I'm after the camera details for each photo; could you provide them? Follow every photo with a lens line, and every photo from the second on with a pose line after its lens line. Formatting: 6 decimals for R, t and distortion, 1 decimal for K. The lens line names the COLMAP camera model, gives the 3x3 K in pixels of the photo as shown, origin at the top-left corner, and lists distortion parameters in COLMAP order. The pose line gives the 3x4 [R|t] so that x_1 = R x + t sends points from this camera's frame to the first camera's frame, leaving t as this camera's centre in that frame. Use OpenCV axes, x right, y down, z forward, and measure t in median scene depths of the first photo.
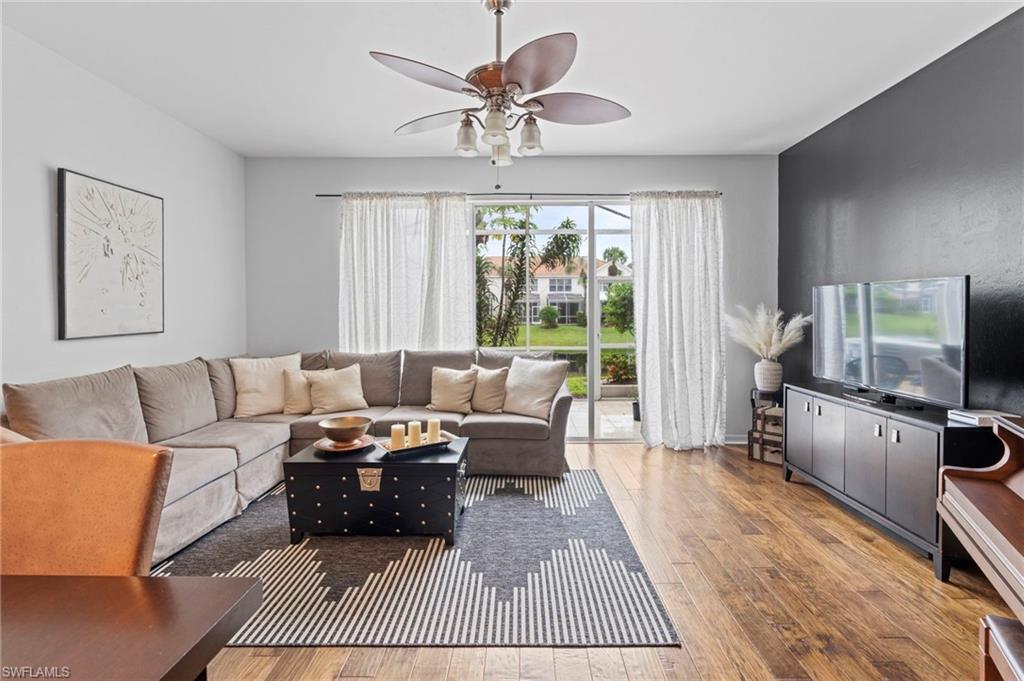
lens RADIAL K [[469.3, 0, 522.3], [0, 469.3, 318.3], [0, 0, 1]] dist [-0.013941, 0.006593]
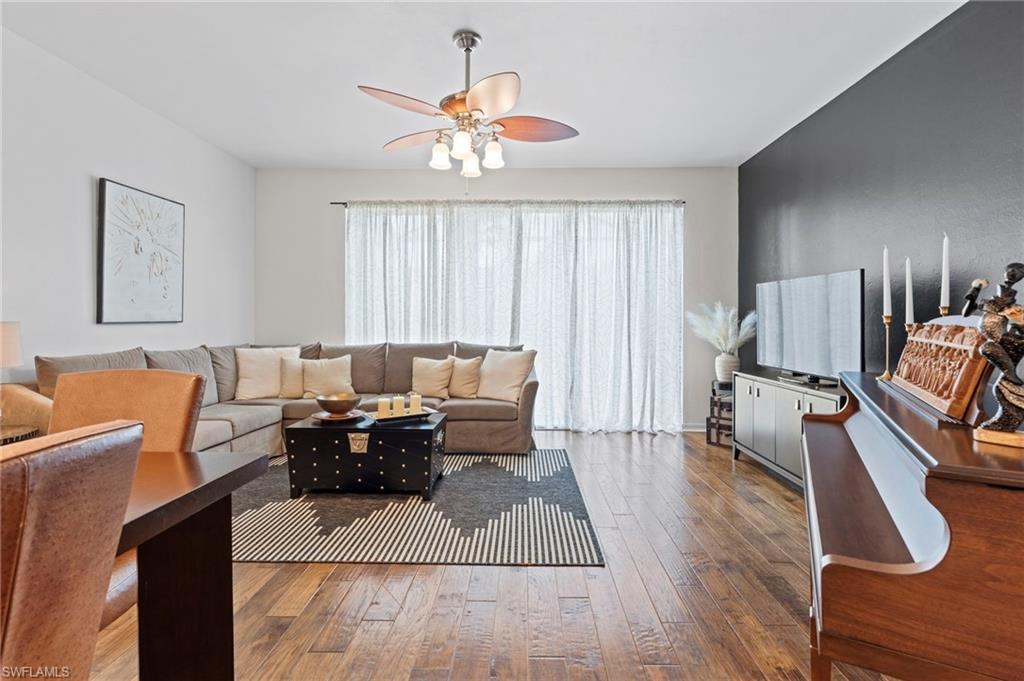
lens RADIAL K [[469.3, 0, 519.8], [0, 469.3, 321.1], [0, 0, 1]] dist [-0.013941, 0.006593]
pose [[0.999892, 0.005553, -0.013619, 0.088747], [-0.005790, 0.999831, -0.017425, 0.056608], [0.013520, 0.017502, 0.999755, -0.164540]]
